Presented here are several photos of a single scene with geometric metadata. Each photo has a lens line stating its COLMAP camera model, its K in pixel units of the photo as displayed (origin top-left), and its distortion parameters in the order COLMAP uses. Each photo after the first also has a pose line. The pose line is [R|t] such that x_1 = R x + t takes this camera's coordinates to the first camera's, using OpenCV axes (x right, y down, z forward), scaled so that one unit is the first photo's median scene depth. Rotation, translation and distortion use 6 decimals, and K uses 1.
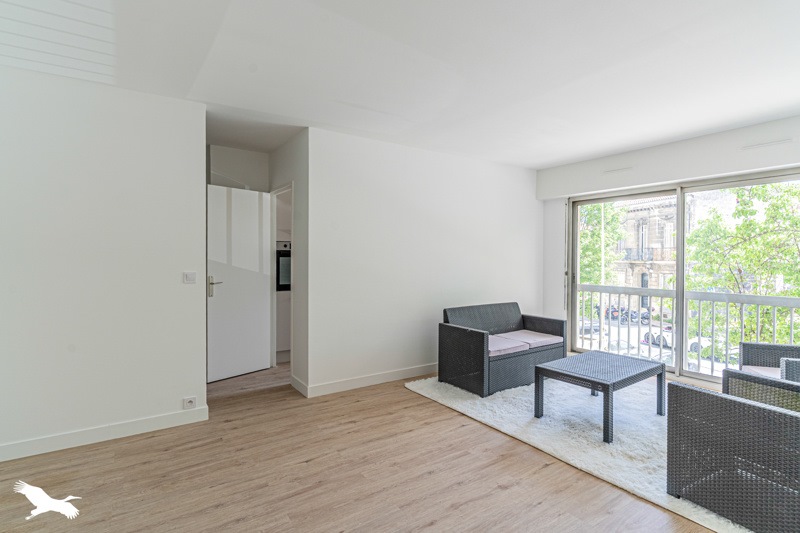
lens RADIAL K [[395.5, 0, 388.4], [0, 395.5, 261.2], [0, 0, 1]] dist [0.001447, 0.000253]
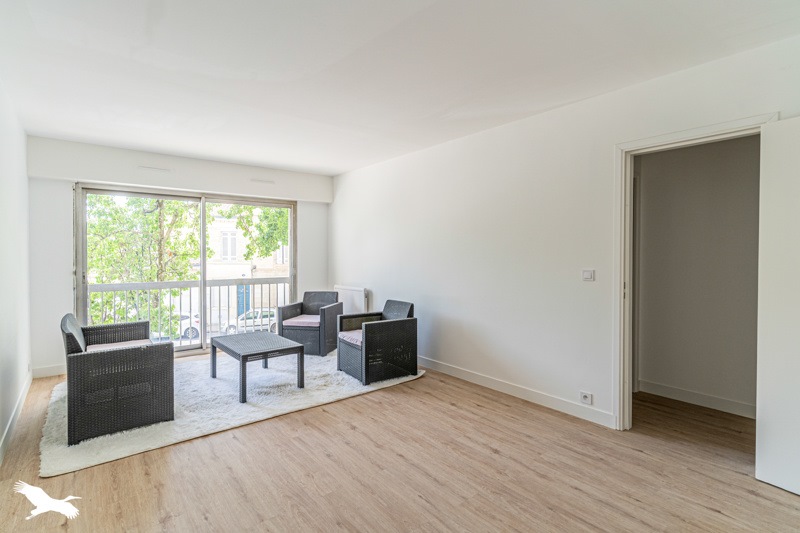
lens RADIAL K [[395.5, 0, 388.4], [0, 395.5, 261.2], [0, 0, 1]] dist [0.001447, 0.000253]
pose [[-0.075771, -0.022520, 0.996871, -0.763819], [0.006043, 0.999716, 0.023044, -0.014886], [-0.997107, 0.007770, -0.075614, 0.722936]]
